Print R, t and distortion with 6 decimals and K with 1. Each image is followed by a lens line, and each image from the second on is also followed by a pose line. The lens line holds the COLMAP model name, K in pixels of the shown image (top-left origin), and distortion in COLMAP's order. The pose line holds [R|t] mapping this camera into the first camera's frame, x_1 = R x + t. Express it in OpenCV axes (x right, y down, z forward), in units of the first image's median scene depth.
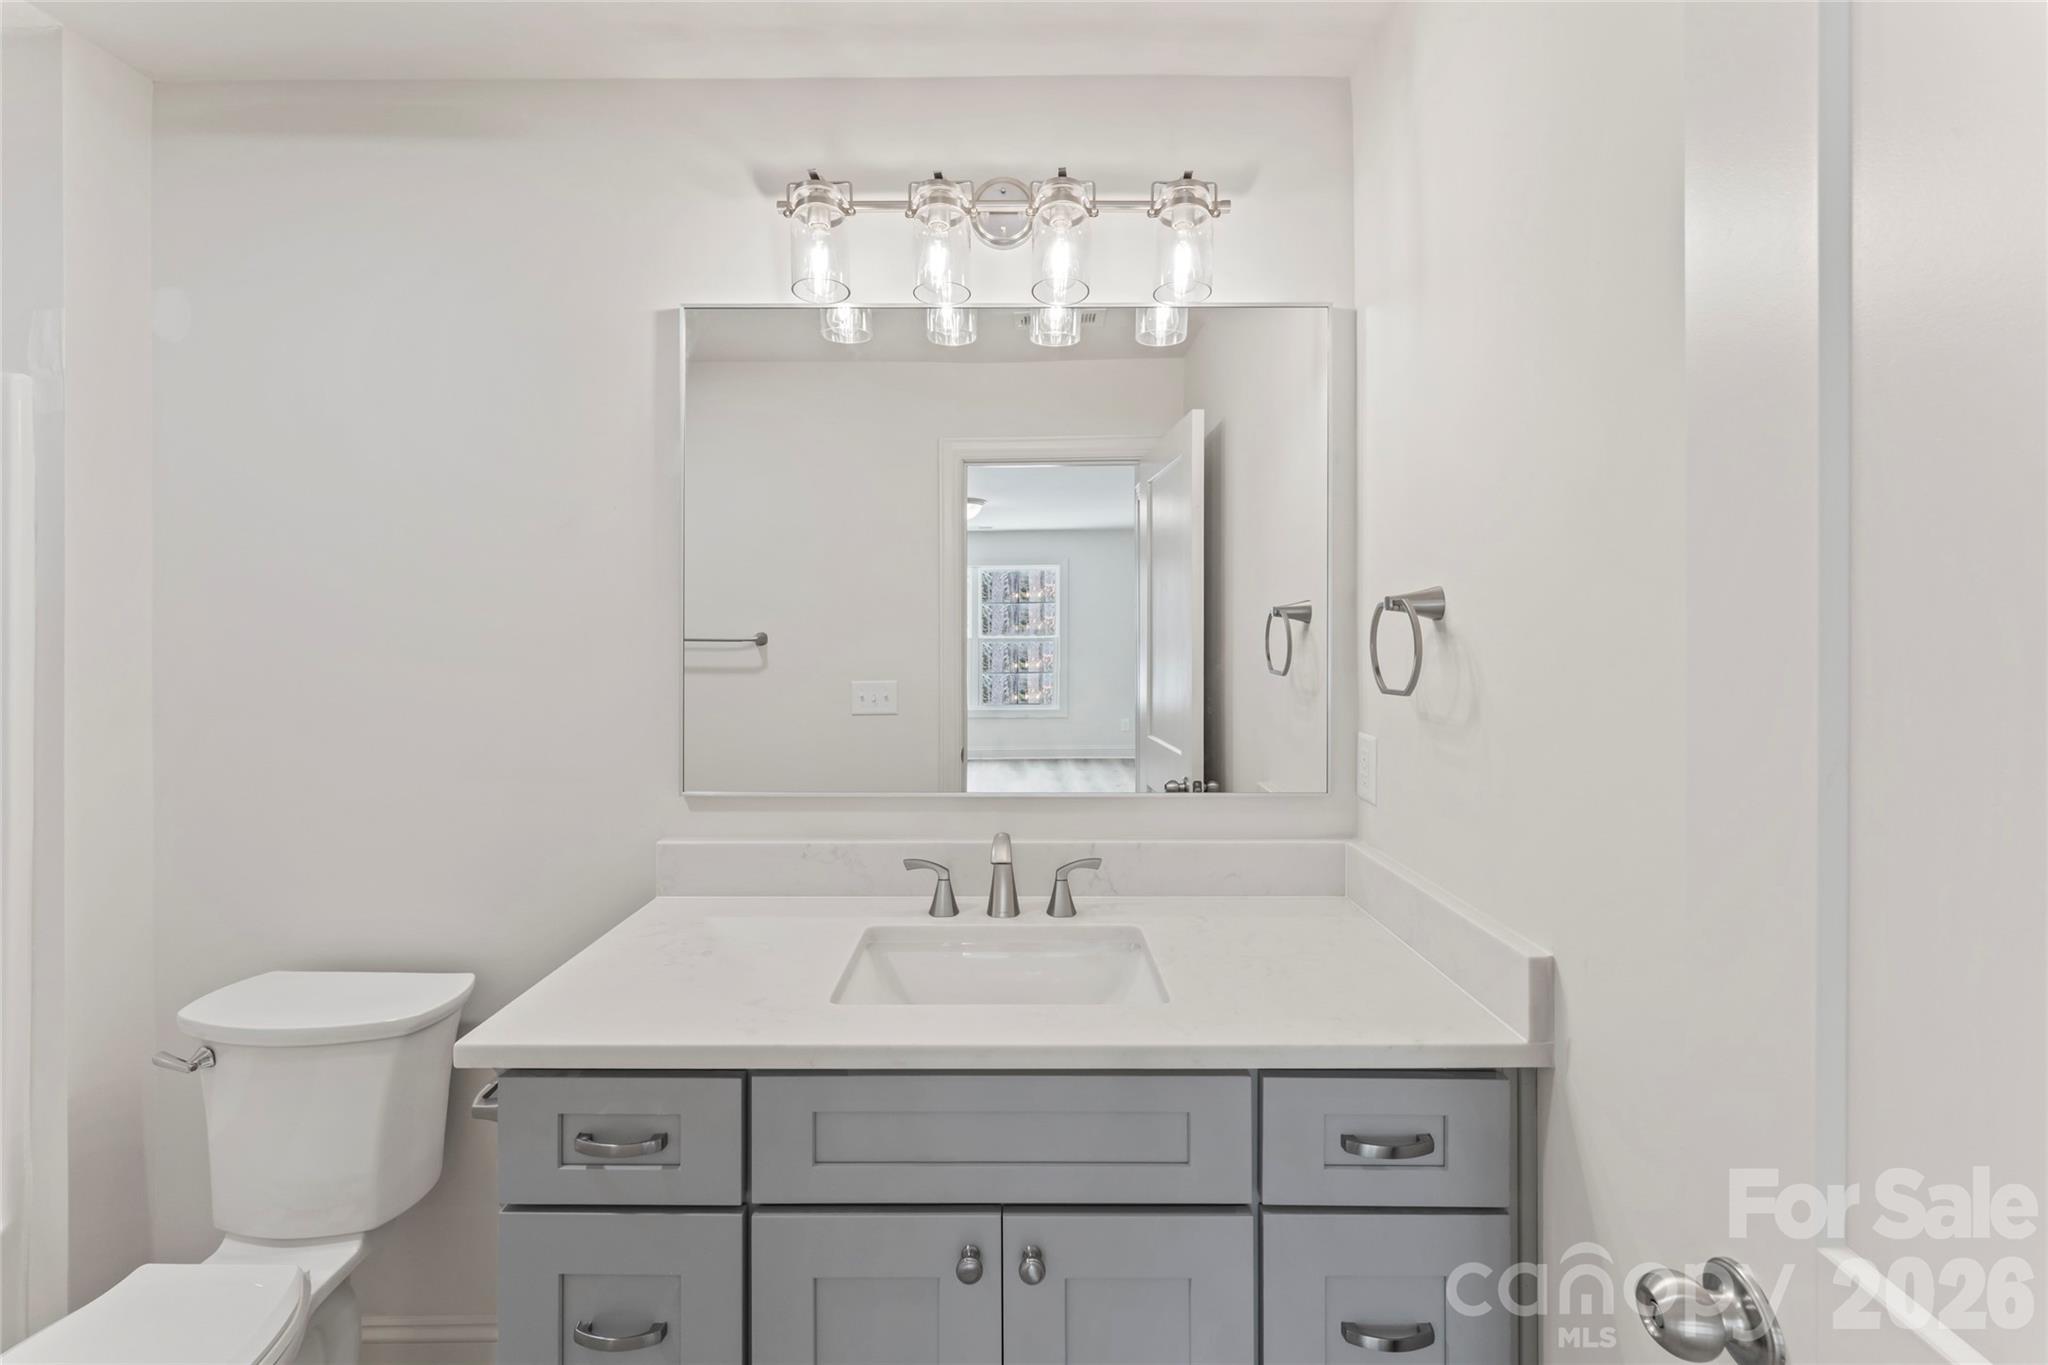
lens RADIAL K [[849.3, 0, 1020.2], [0, 849.3, 636.6], [0, 0, 1]] dist [-0.002056, -0.000233]
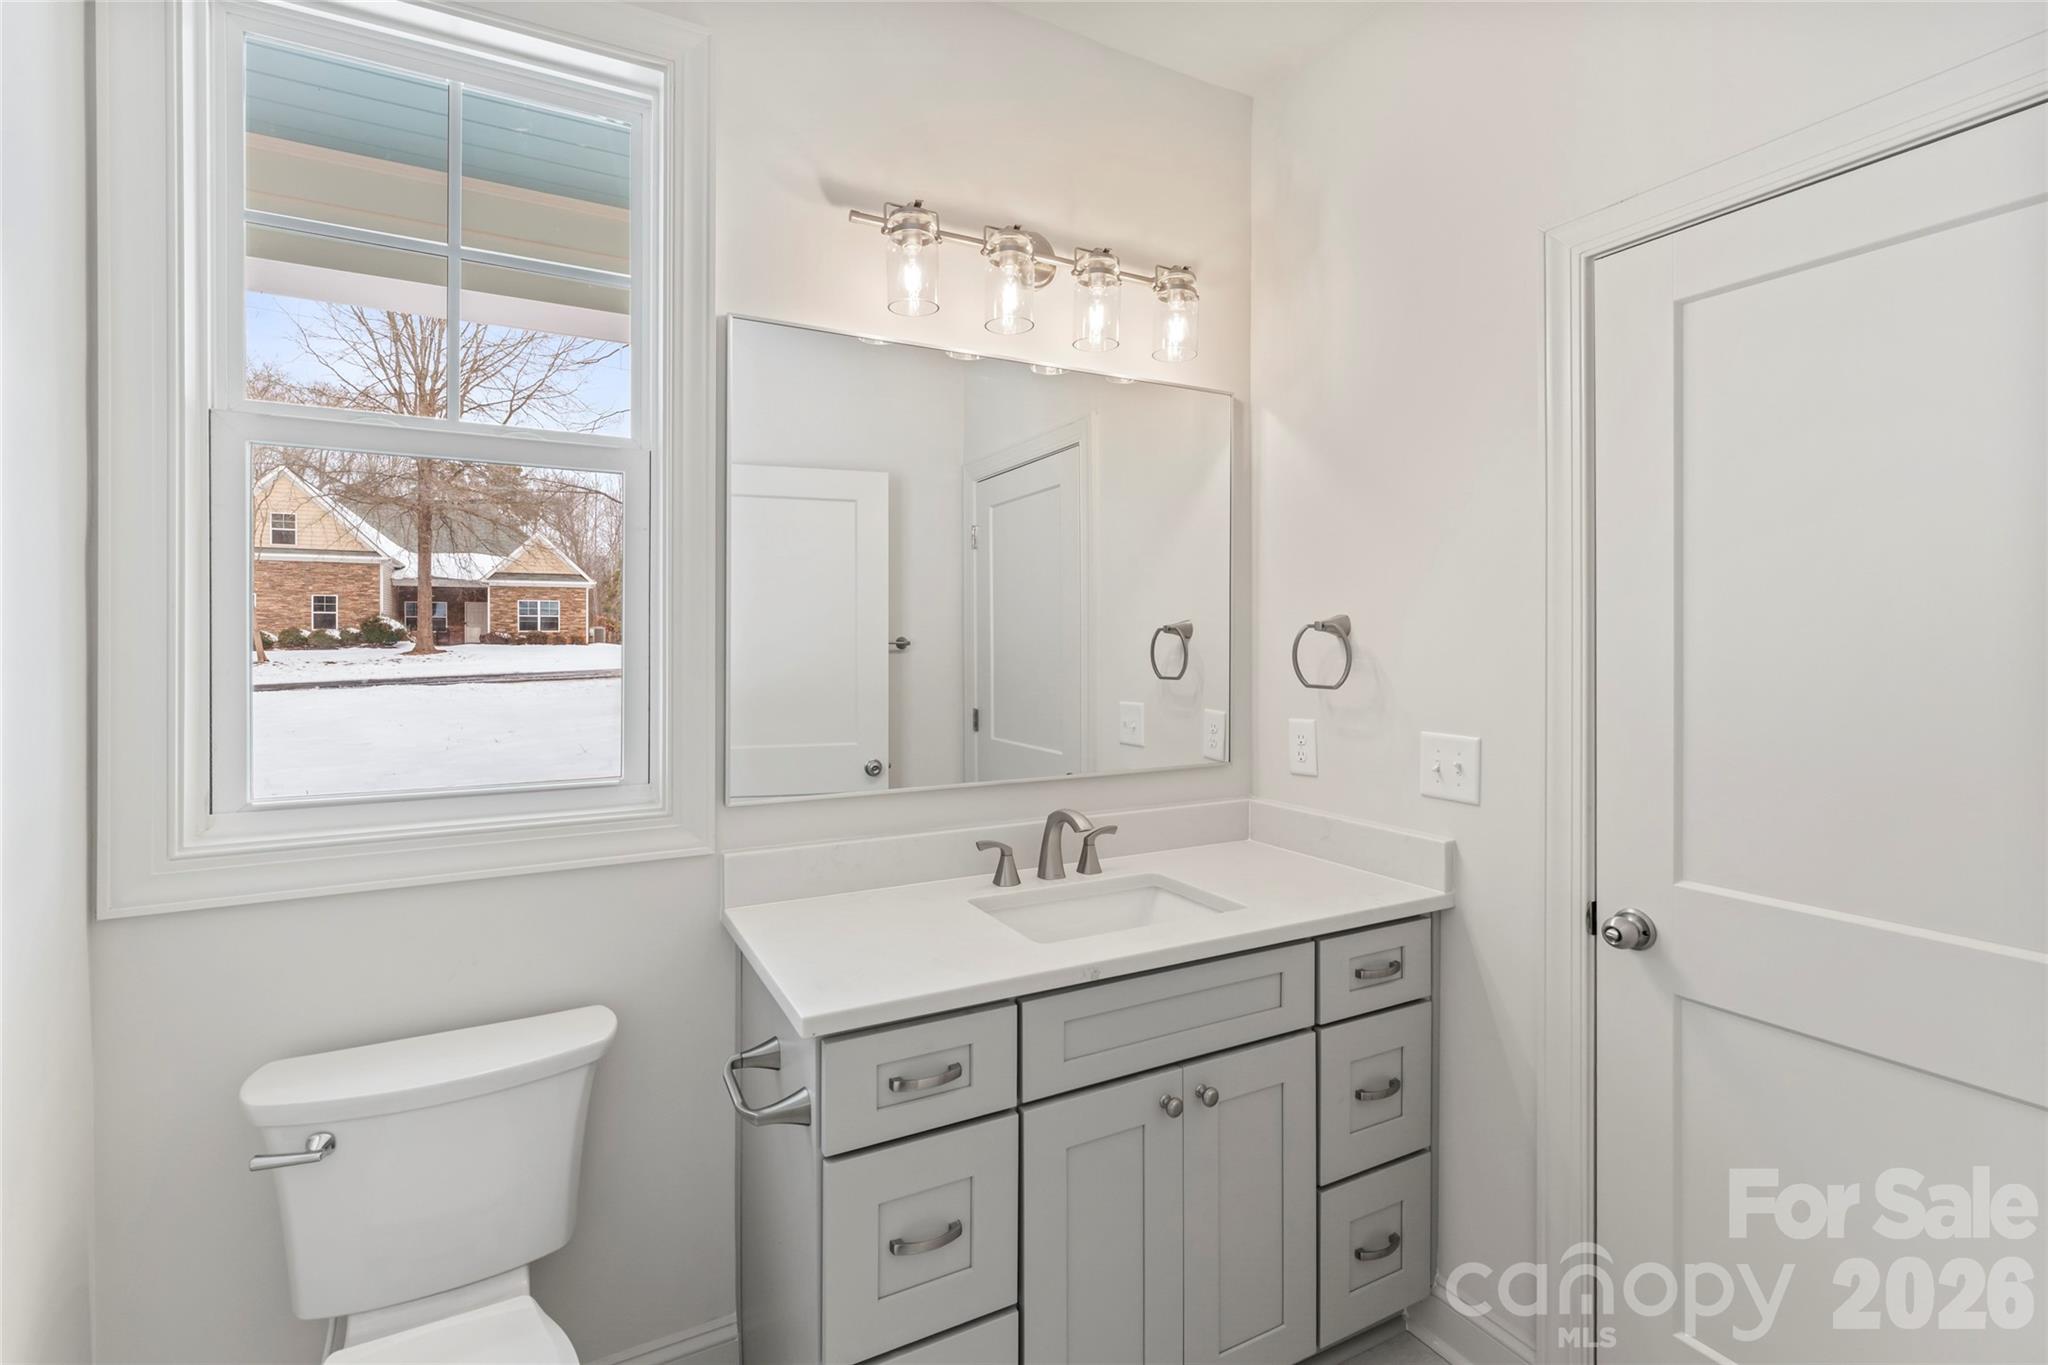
lens RADIAL K [[917.6, 0, 1017.6], [0, 917.6, 678.4], [0, 0, 1]] dist [0.000214, -0.000487]
pose [[0.880908, -0.019352, 0.472892, -0.674700], [-0.000777, 0.999103, 0.042333, -0.013937], [-0.473287, -0.037659, 0.880103, -0.121335]]
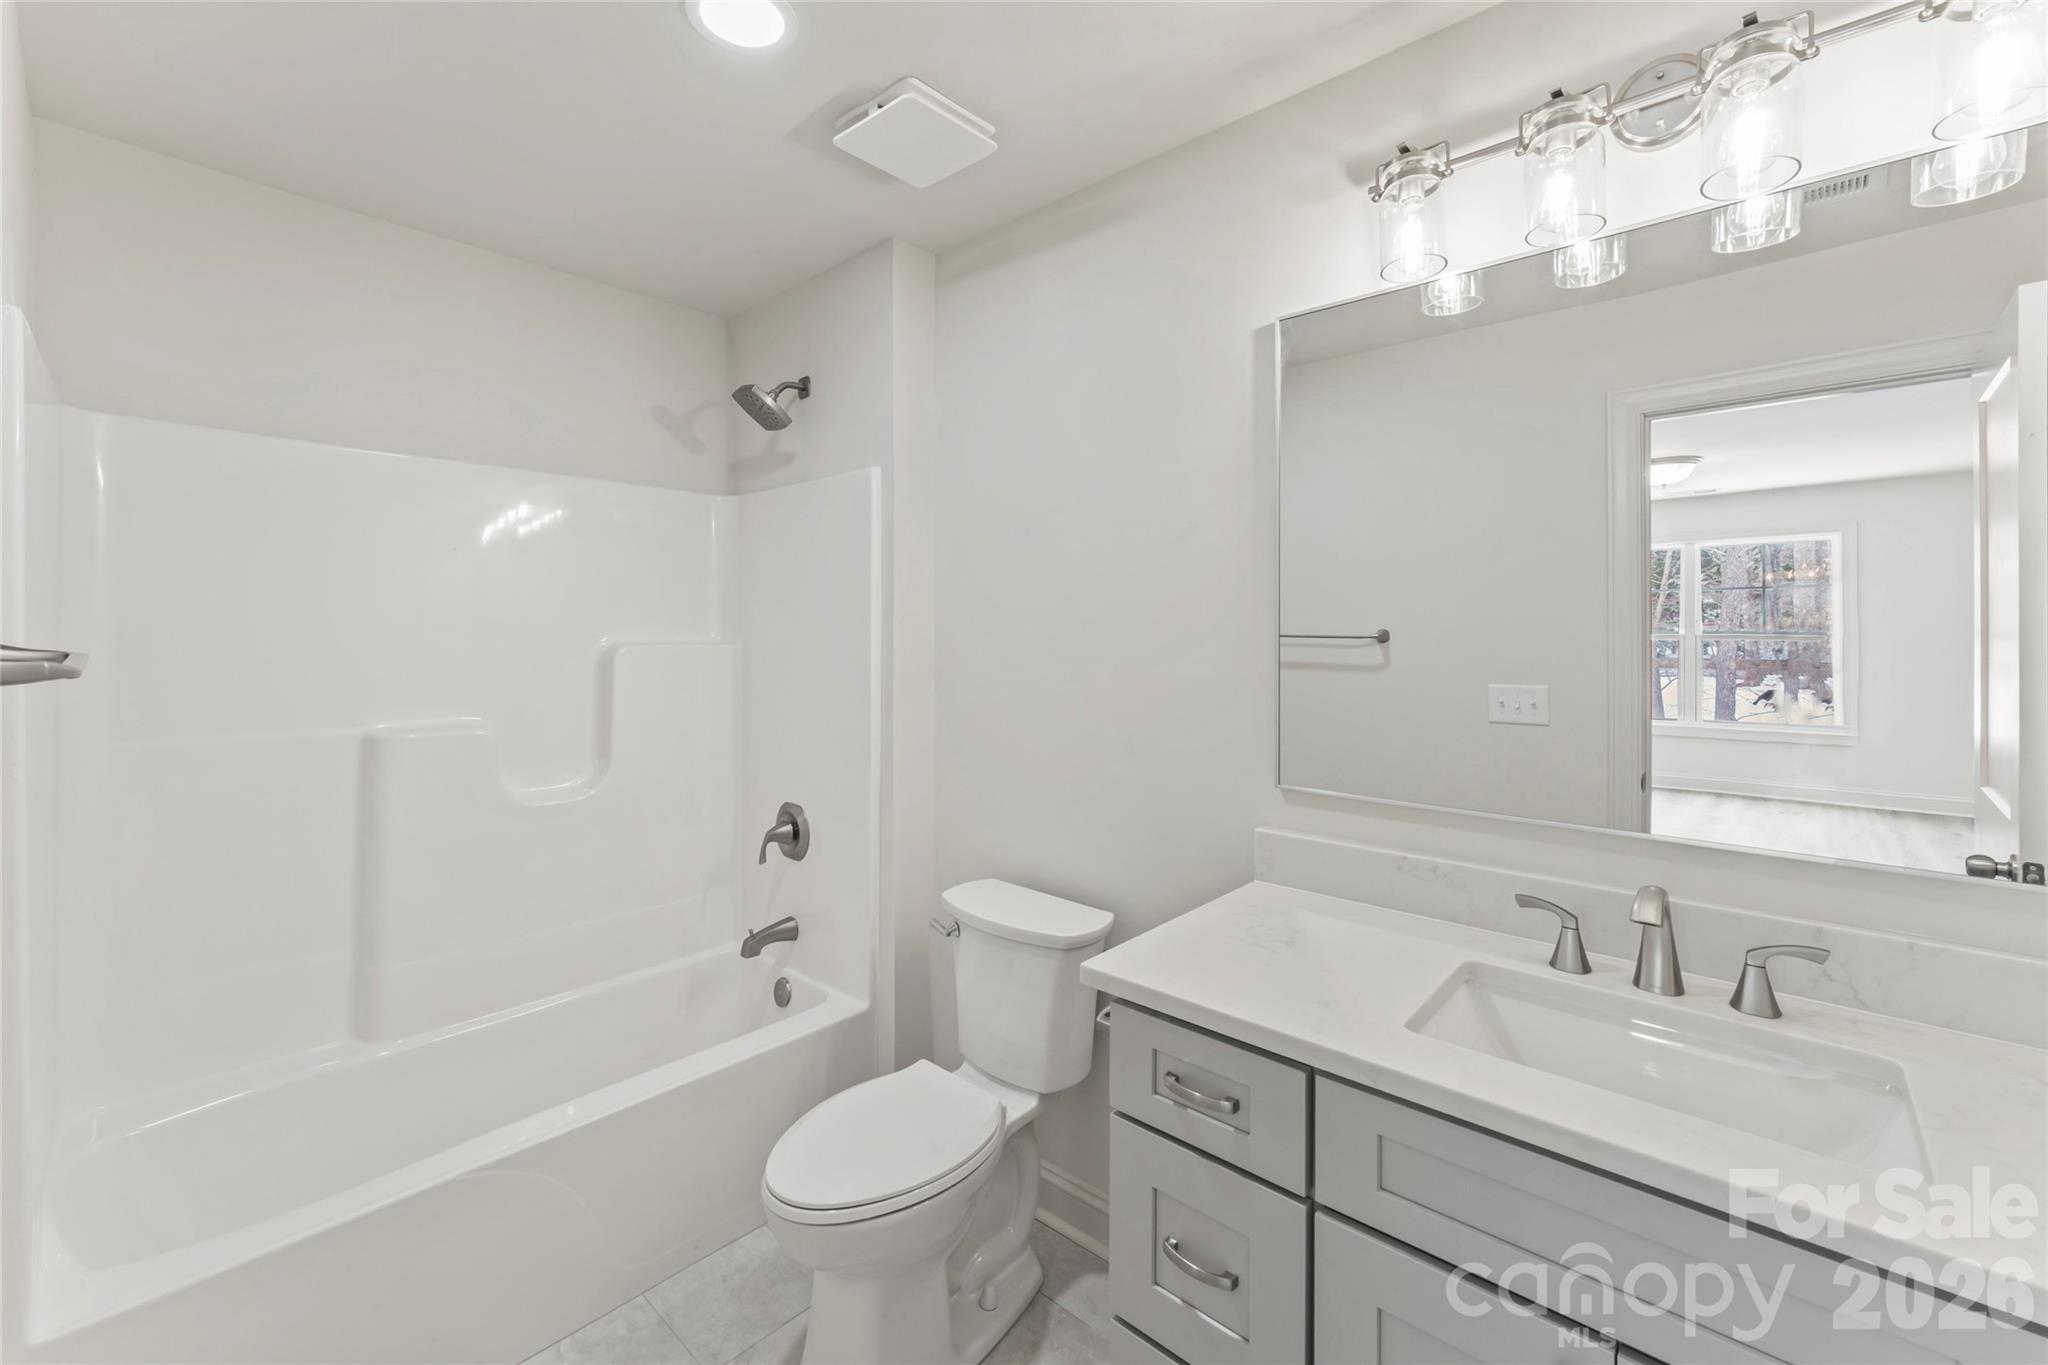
lens RADIAL K [[849.3, 0, 1004.9], [0, 849.3, 628.9], [0, 0, 1]] dist [-0.002056, -0.000233]
pose [[0.735064, 0.000090, -0.677998, 0.067483], [-0.001476, 0.999998, -0.001468, -0.006597], [0.677997, 0.002080, 0.735062, 0.005679]]
